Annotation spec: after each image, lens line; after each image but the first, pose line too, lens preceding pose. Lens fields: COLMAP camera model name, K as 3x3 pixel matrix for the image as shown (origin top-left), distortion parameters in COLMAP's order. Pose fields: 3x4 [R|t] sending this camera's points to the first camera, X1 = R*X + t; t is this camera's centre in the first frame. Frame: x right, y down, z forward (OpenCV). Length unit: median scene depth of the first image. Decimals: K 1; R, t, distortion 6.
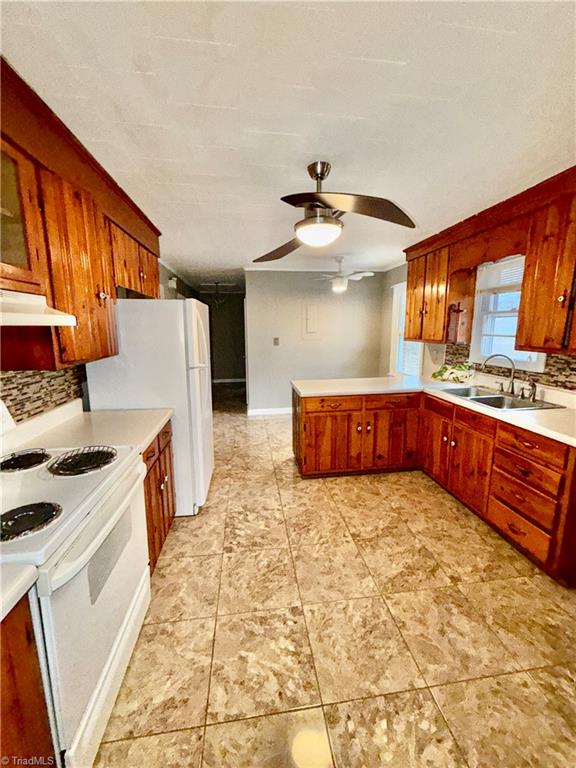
lens RADIAL K [[308.2, 0, 289.3], [0, 308.2, 379.6], [0, 0, 1]] dist [-0.000084, -0.000001]
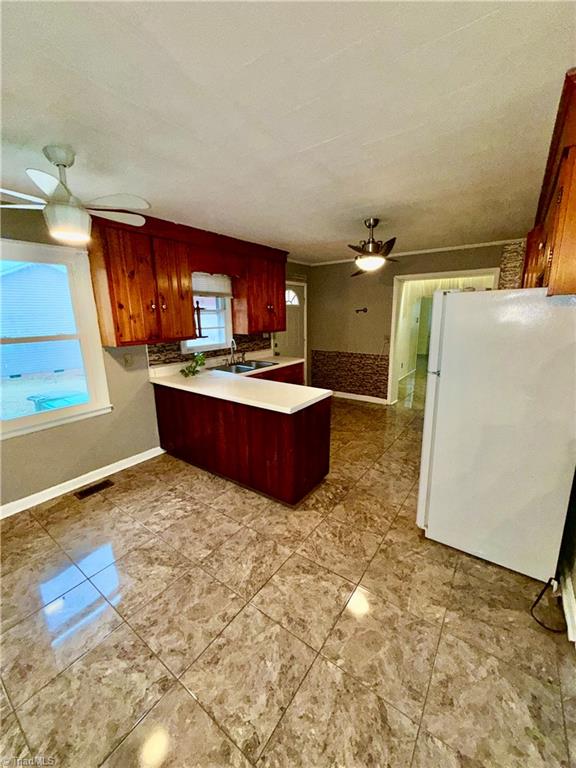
lens RADIAL K [[308.2, 0, 288.3], [0, 308.2, 382.1], [0, 0, 1]] dist [-0.000084, -0.000001]
pose [[-0.725067, -0.131825, 0.675944, -0.518934], [0.136567, 0.934494, 0.328740, -0.319078], [-0.675002, 0.330670, -0.659568, 1.733979]]
